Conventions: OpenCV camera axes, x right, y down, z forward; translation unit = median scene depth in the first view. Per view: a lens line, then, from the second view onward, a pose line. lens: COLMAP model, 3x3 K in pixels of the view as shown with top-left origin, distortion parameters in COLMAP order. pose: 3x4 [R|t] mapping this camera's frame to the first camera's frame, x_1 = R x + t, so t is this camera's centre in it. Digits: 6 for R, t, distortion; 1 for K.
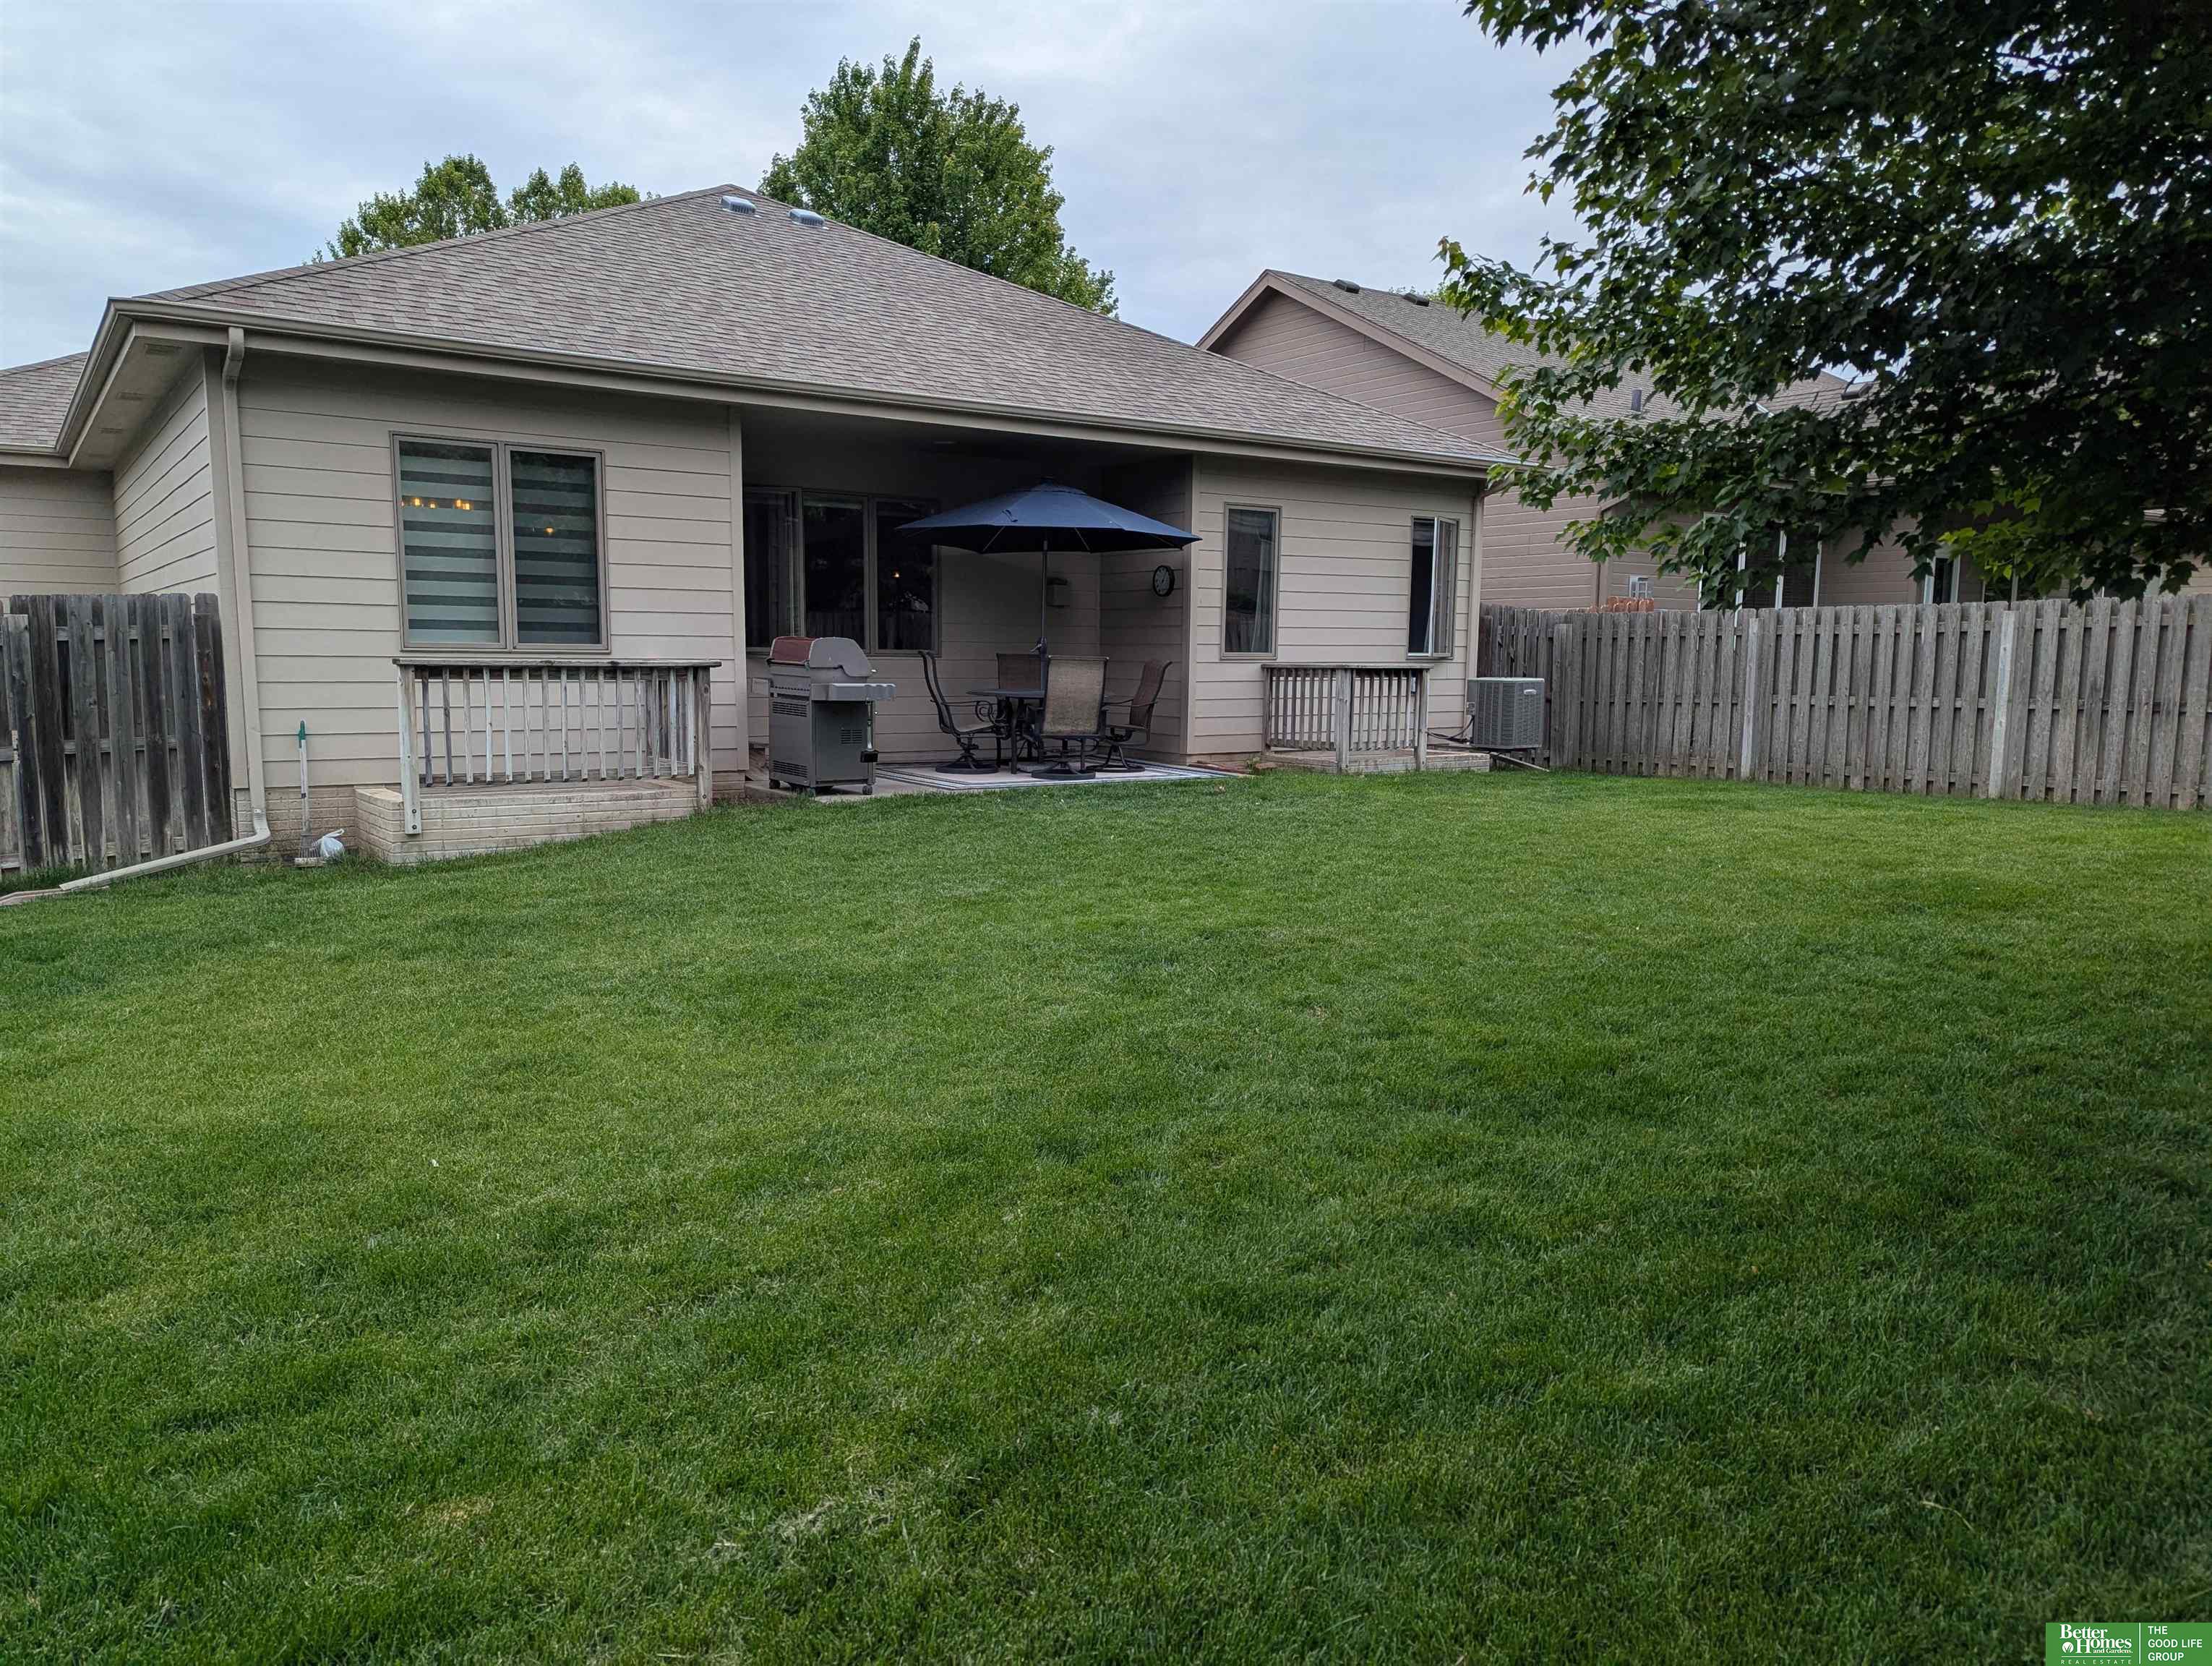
lens RADIAL K [[1549.5, 0, 1058.8], [0, 1549.5, 839.2], [0, 0, 1]] dist [0.064444, -0.057412]
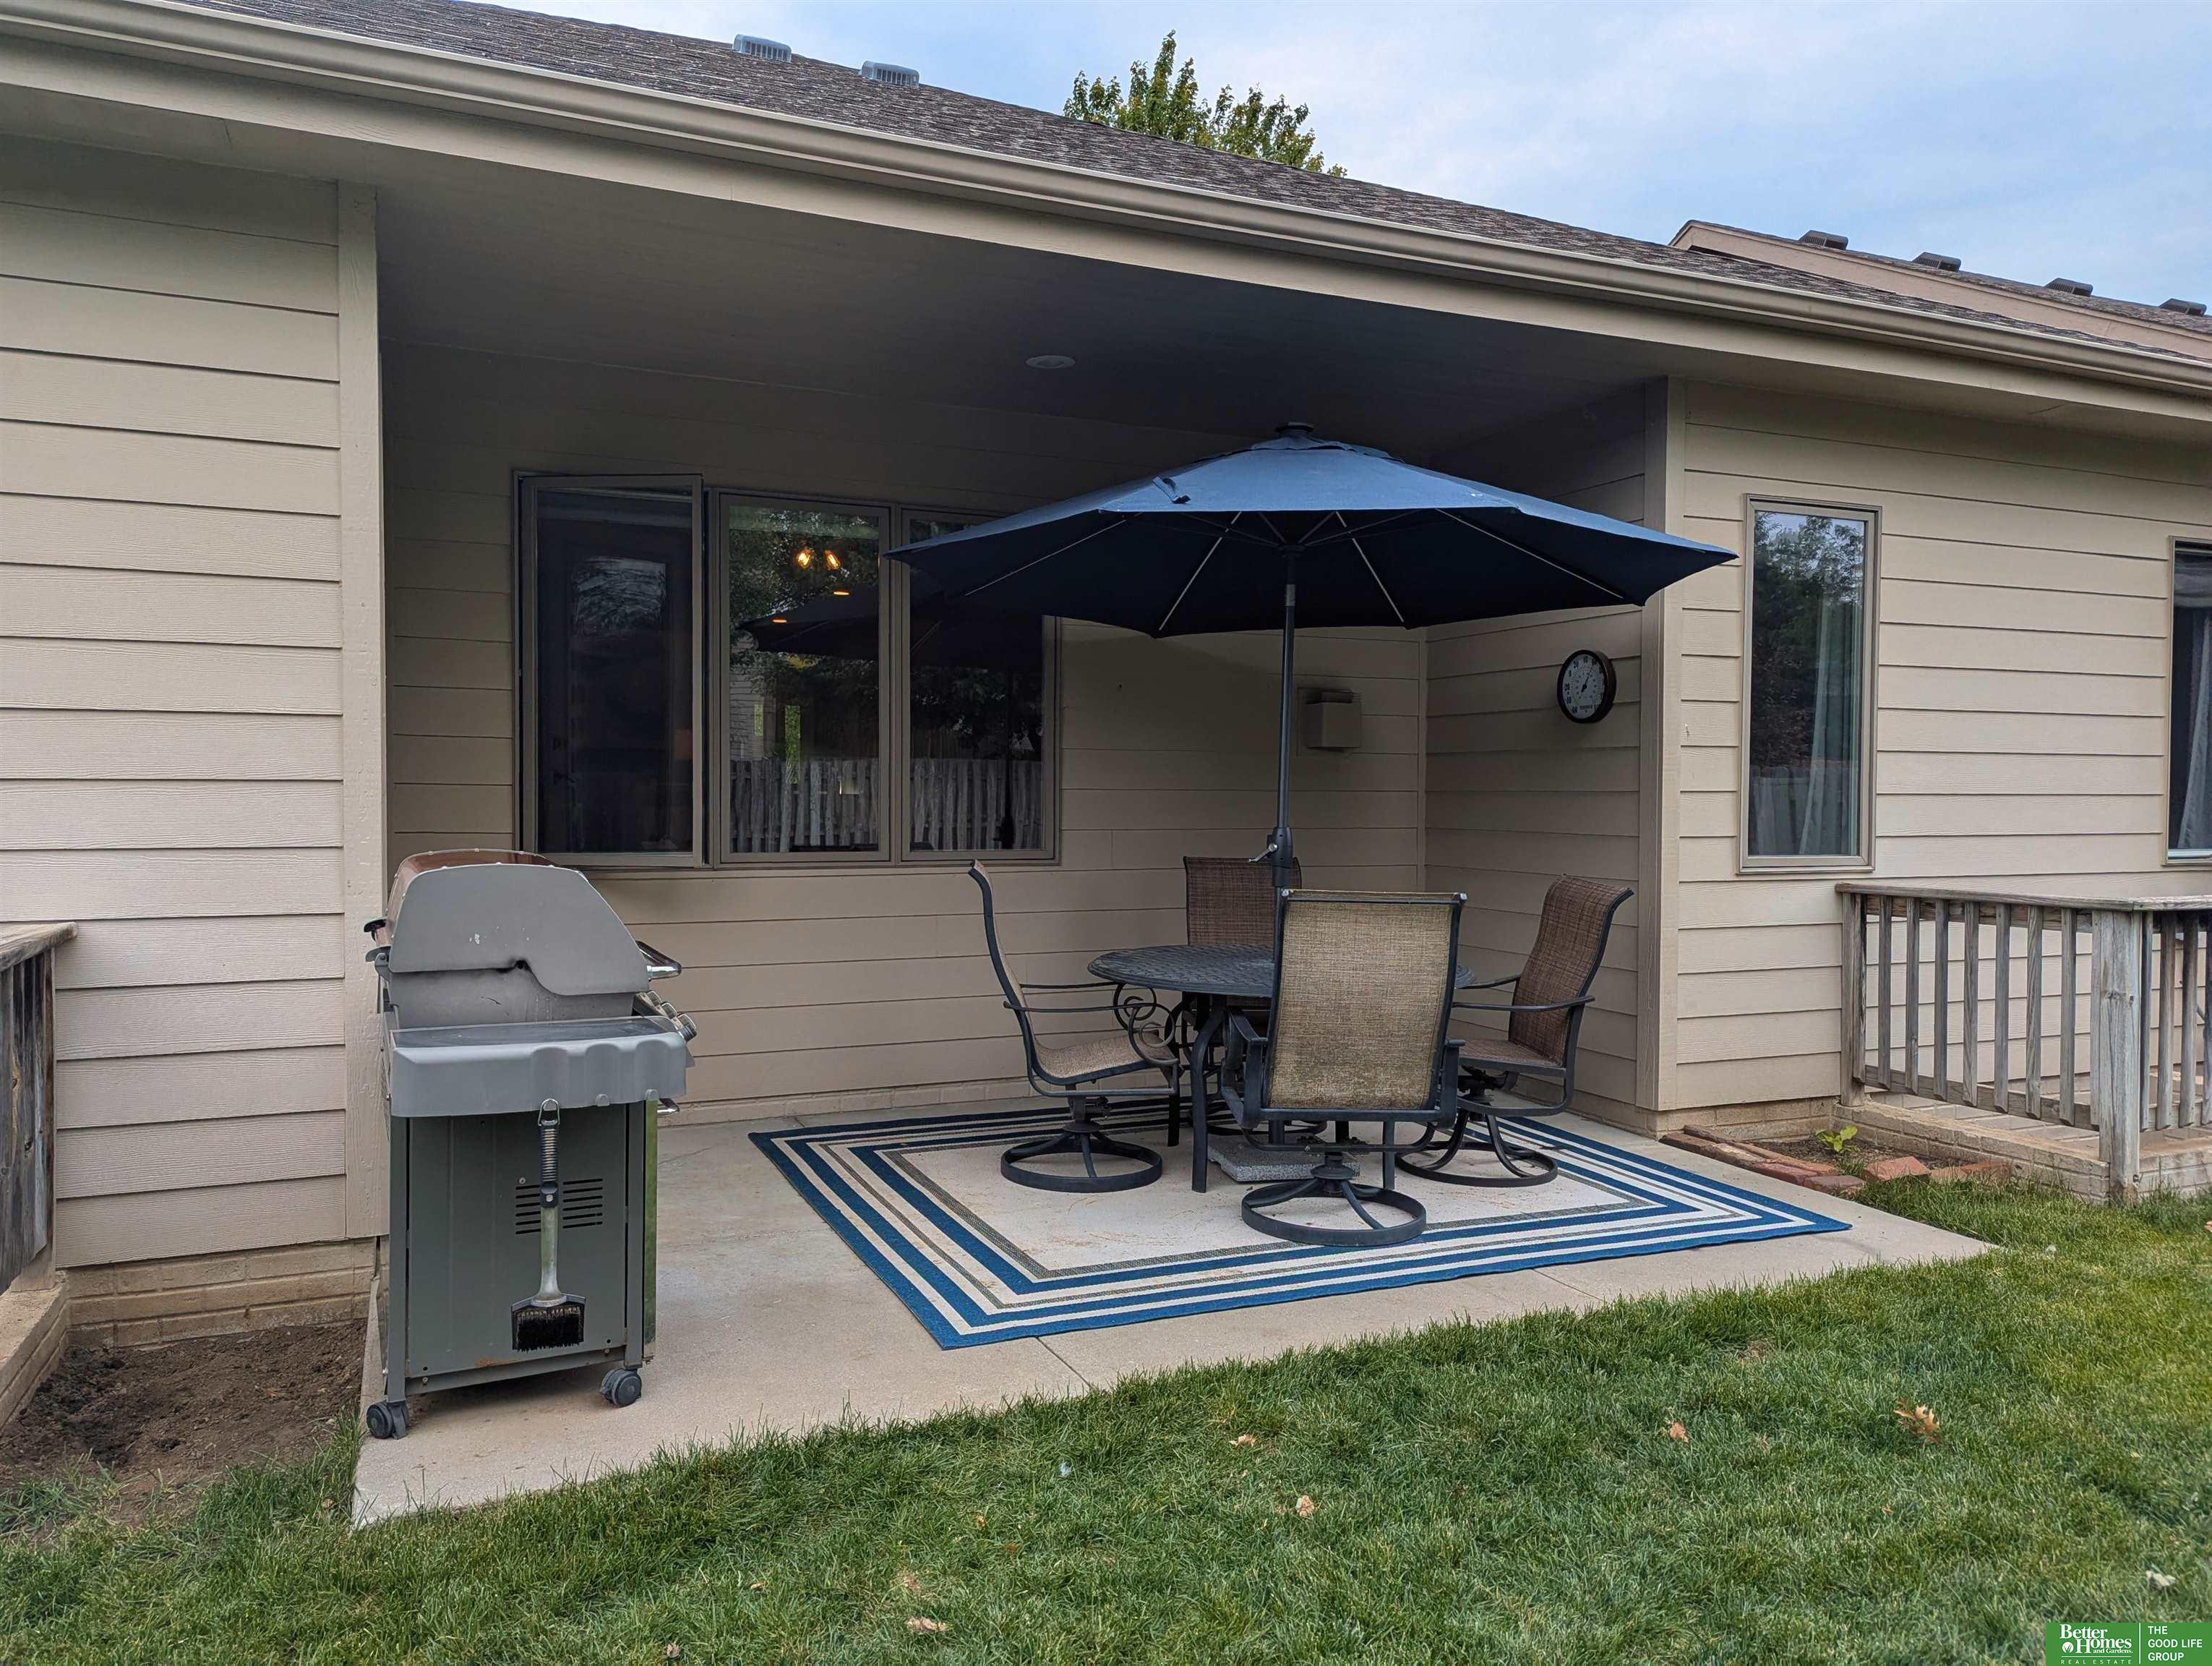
lens RADIAL K [[1549.5, 0, 1076.0], [0, 1549.5, 817.1], [0, 0, 1]] dist [0.064444, -0.057412]
pose [[0.982649, -0.002873, -0.185450, 0.010410], [-0.017778, 0.993817, -0.109597, -0.083671], [0.184619, 0.110993, 0.976523, 0.572153]]
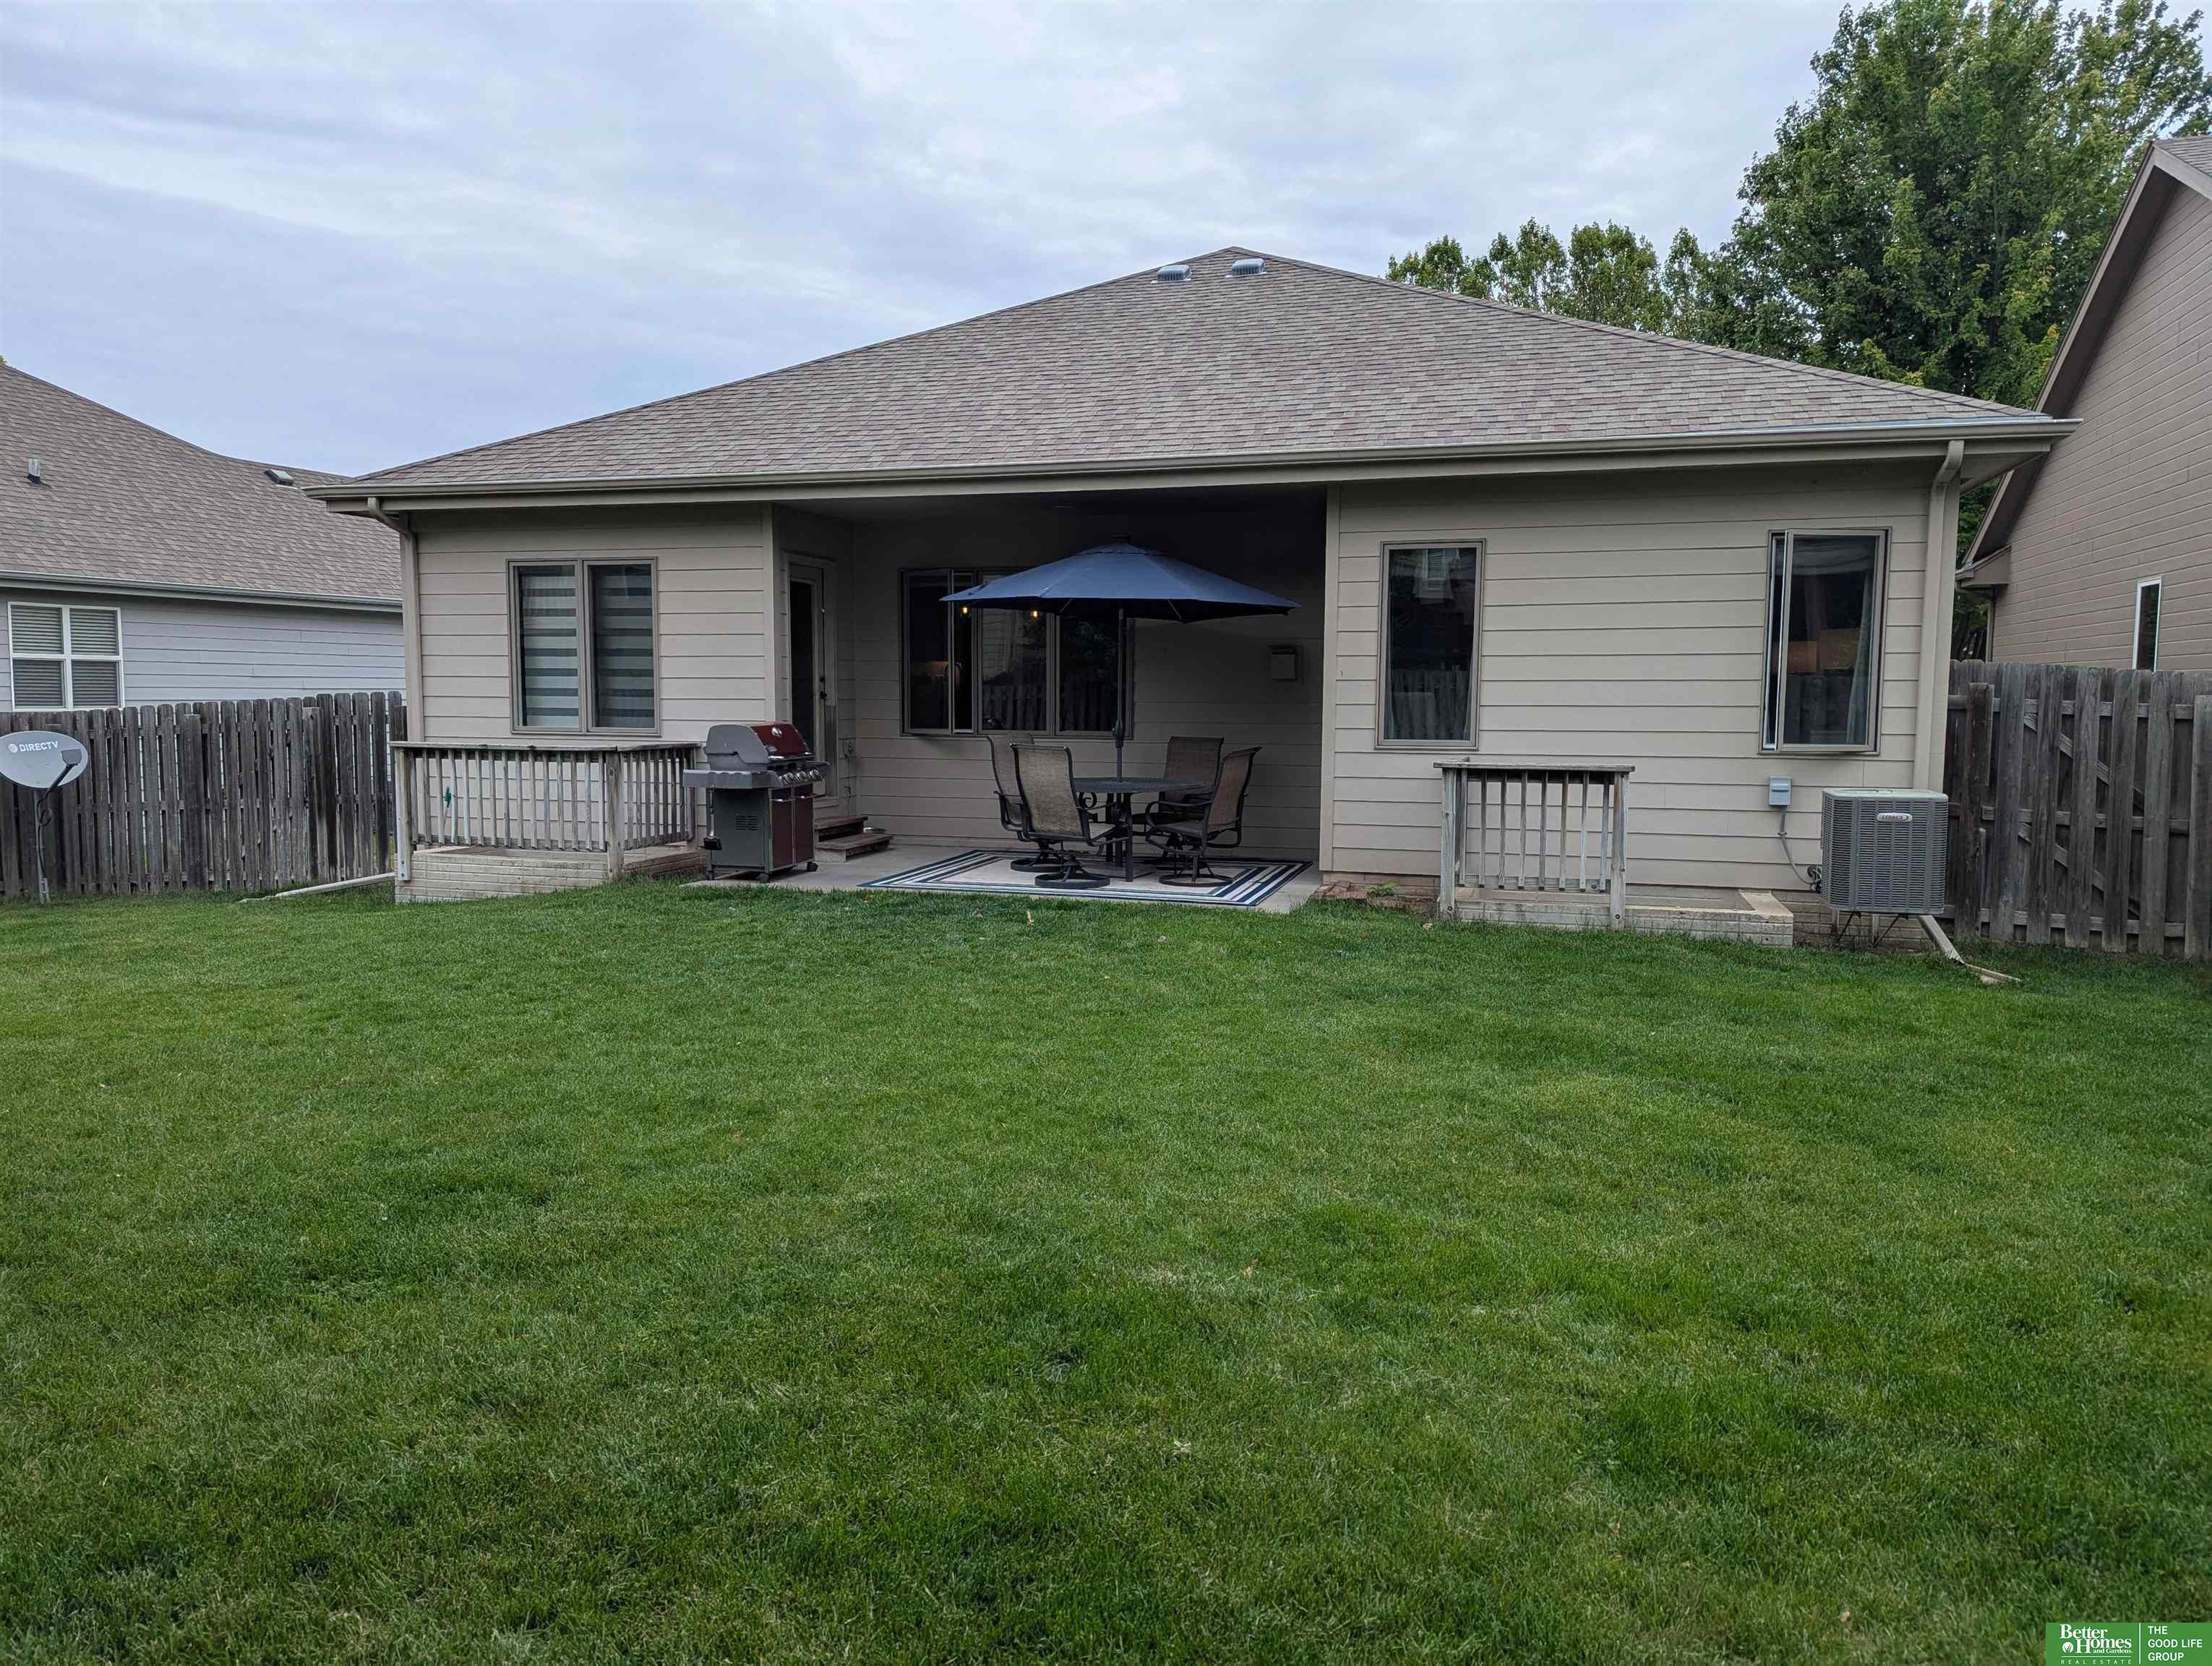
lens RADIAL K [[1549.5, 0, 1092.9], [0, 1549.5, 841.4], [0, 0, 1]] dist [0.064444, -0.057412]
pose [[0.627702, 0.066804, -0.775582, 0.609872], [-0.094810, 0.995455, 0.009010, -0.065621], [0.772659, 0.067877, 0.631182, 0.424258]]
